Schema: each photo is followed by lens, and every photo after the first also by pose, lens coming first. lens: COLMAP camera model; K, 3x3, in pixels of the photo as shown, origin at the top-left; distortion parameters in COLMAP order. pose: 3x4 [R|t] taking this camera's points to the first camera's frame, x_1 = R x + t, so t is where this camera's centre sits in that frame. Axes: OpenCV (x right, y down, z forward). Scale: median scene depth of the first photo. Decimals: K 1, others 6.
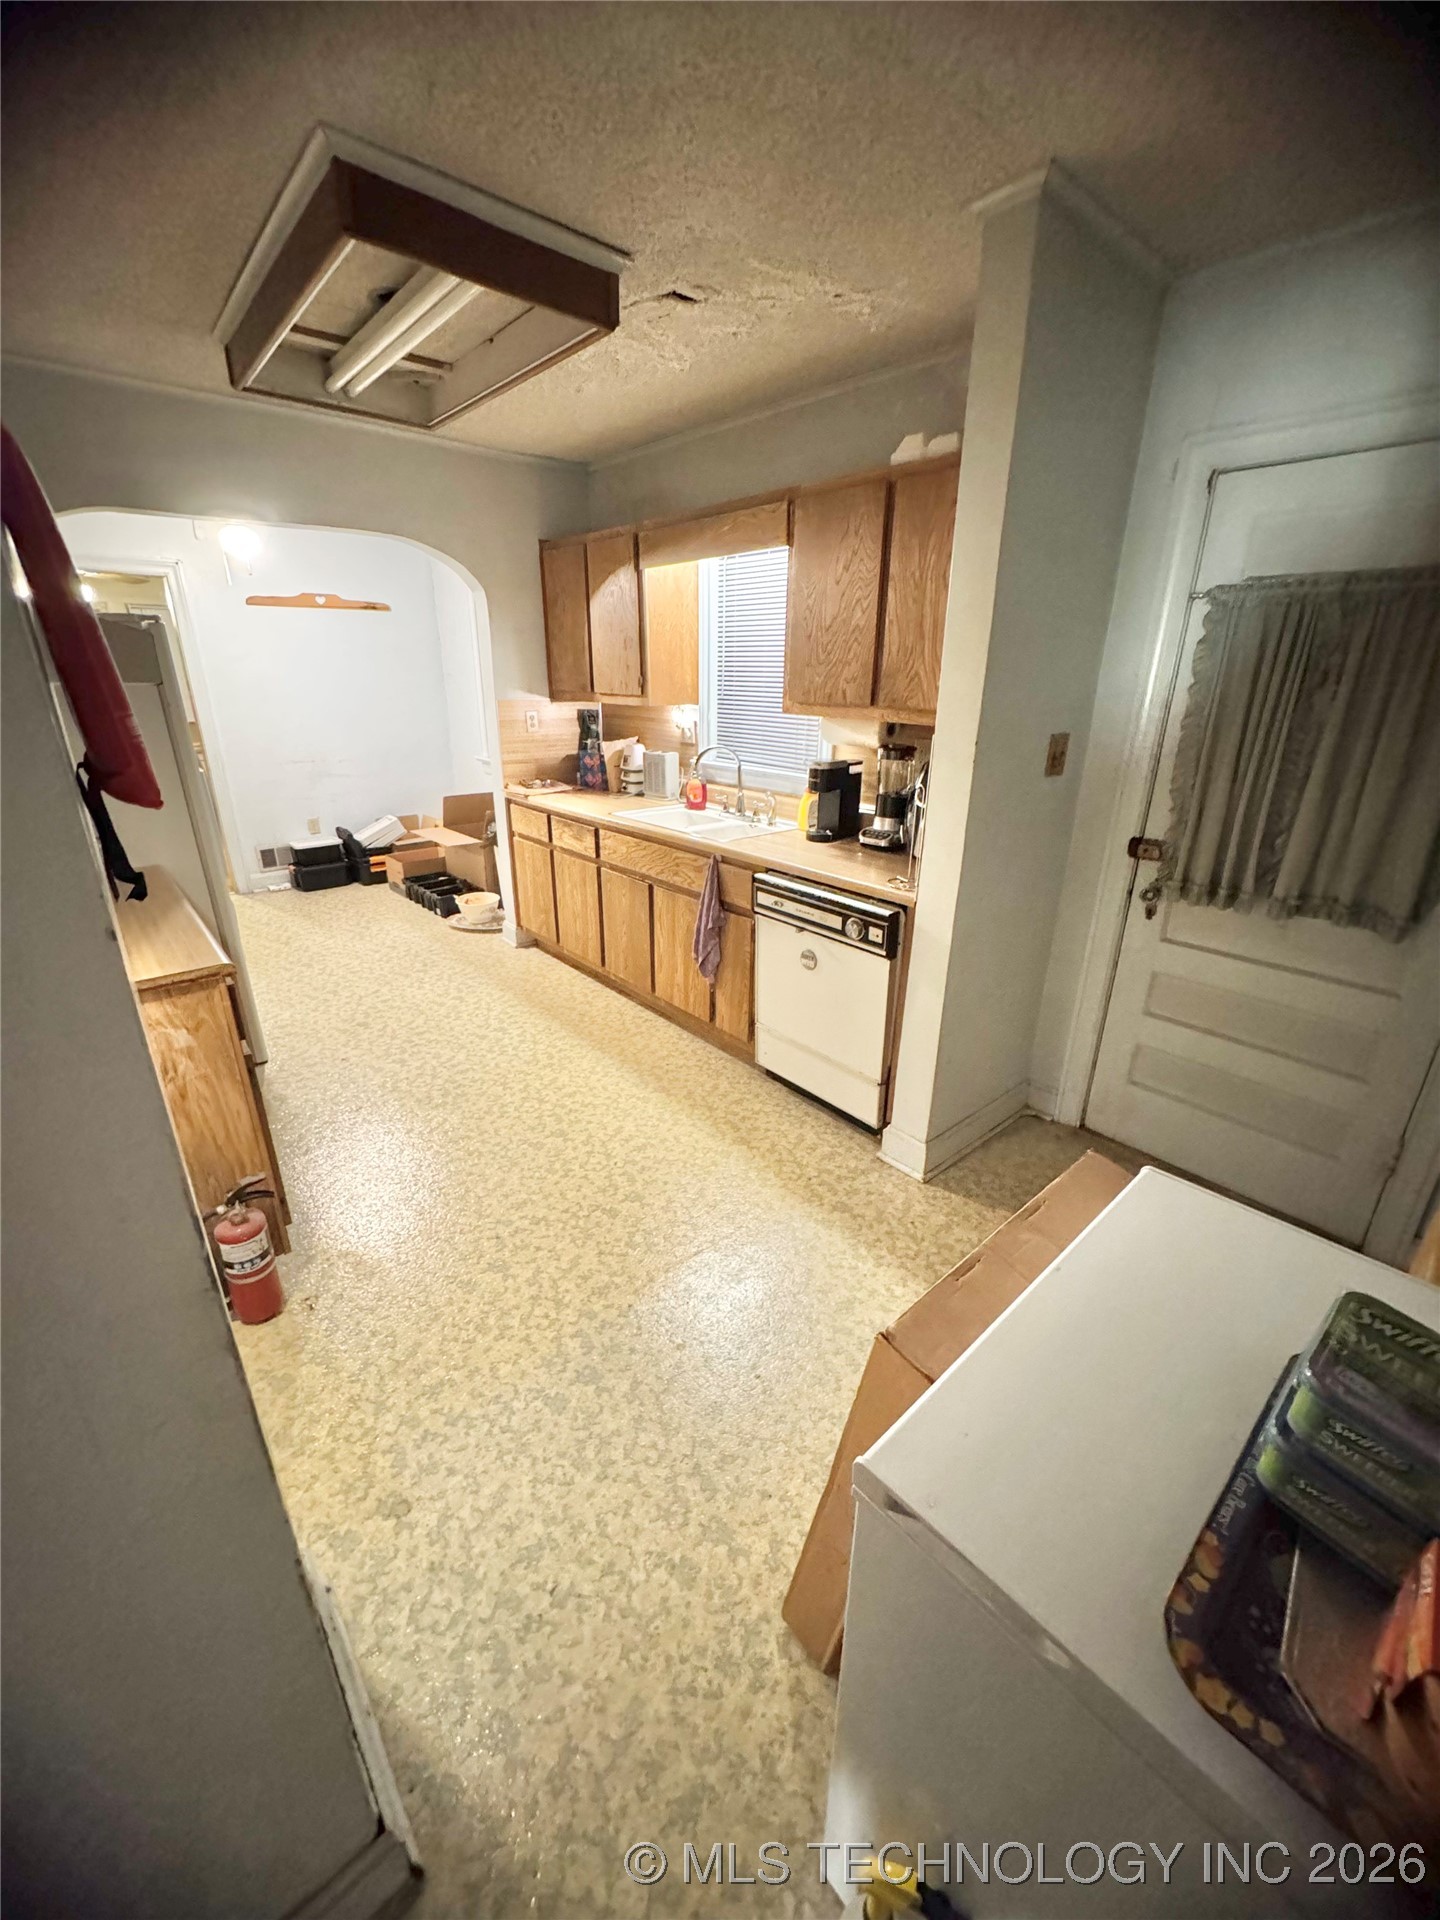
lens RADIAL K [[759.5, 0, 722.1], [0, 759.5, 957.1], [0, 0, 1]] dist [-0.014993, -0.000072]
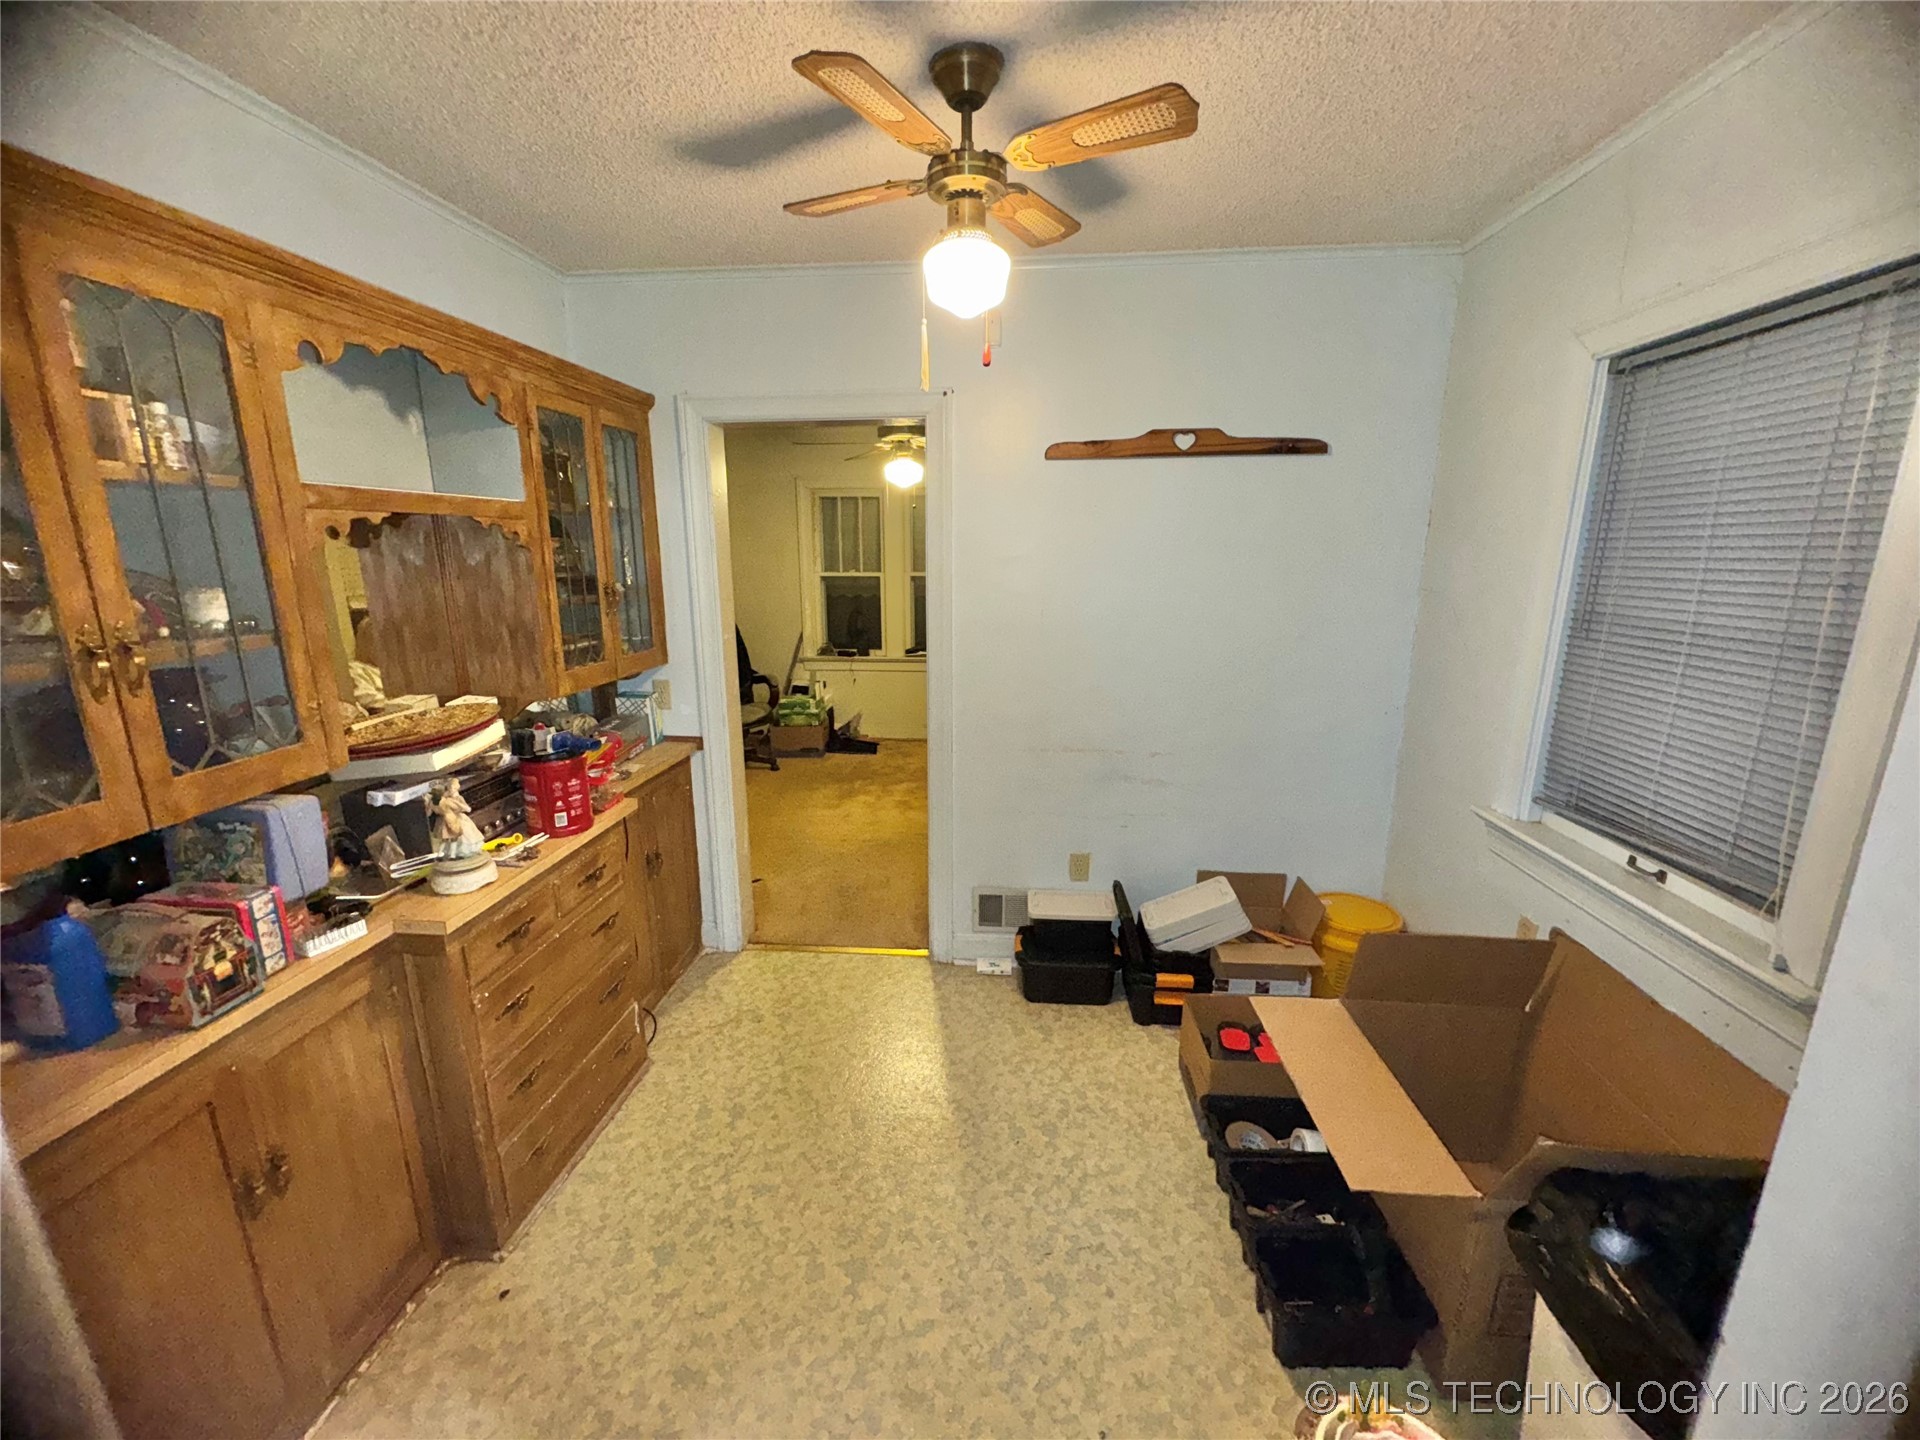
lens RADIAL K [[759.5, 0, 963.5], [0, 759.5, 725.2], [0, 0, 1]] dist [-0.014993, -0.000072]
pose [[0.693019, 0.151349, -0.704854, -0.250678], [-0.246372, 0.968570, -0.034261, -0.235716], [0.677514, 0.197400, 0.708525, 0.575119]]
